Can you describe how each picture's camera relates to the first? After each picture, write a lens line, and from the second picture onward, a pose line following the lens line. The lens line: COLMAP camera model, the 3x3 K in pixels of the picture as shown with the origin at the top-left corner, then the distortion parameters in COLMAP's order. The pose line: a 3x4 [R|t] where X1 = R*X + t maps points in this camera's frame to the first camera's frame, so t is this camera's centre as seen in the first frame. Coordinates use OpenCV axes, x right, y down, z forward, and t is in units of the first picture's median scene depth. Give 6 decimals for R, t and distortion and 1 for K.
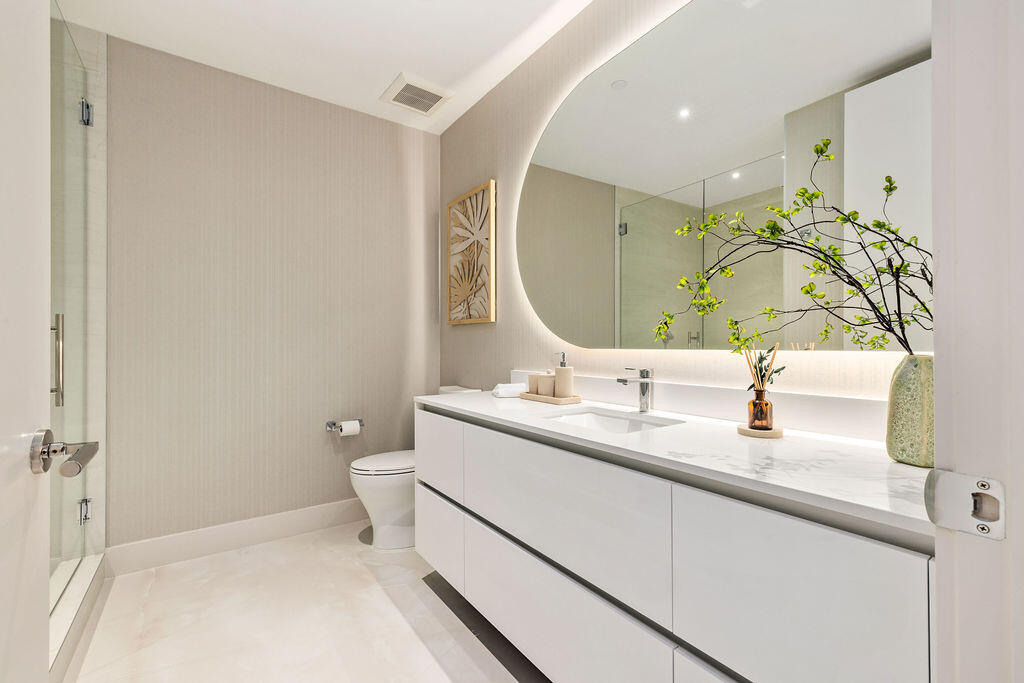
lens RADIAL K [[443.1, 0, 512.0], [0, 443.1, 341.5], [0, 0, 1]] dist [0.006758, -0.000177]
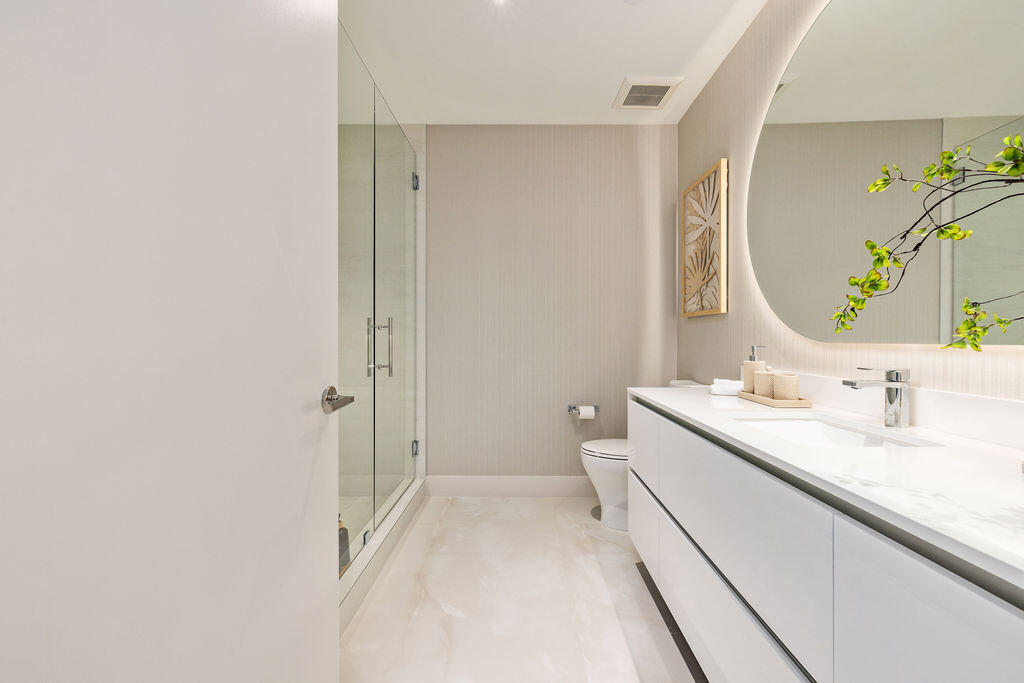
lens RADIAL K [[428.1, 0, 510.1], [0, 428.1, 339.7], [0, 0, 1]] dist [-0.000138, 0.000268]
pose [[0.811400, 0.002977, -0.584484, 0.123765], [0.003395, 0.999946, 0.009806, 0.000868], [0.584481, -0.009941, 0.811346, 0.019461]]
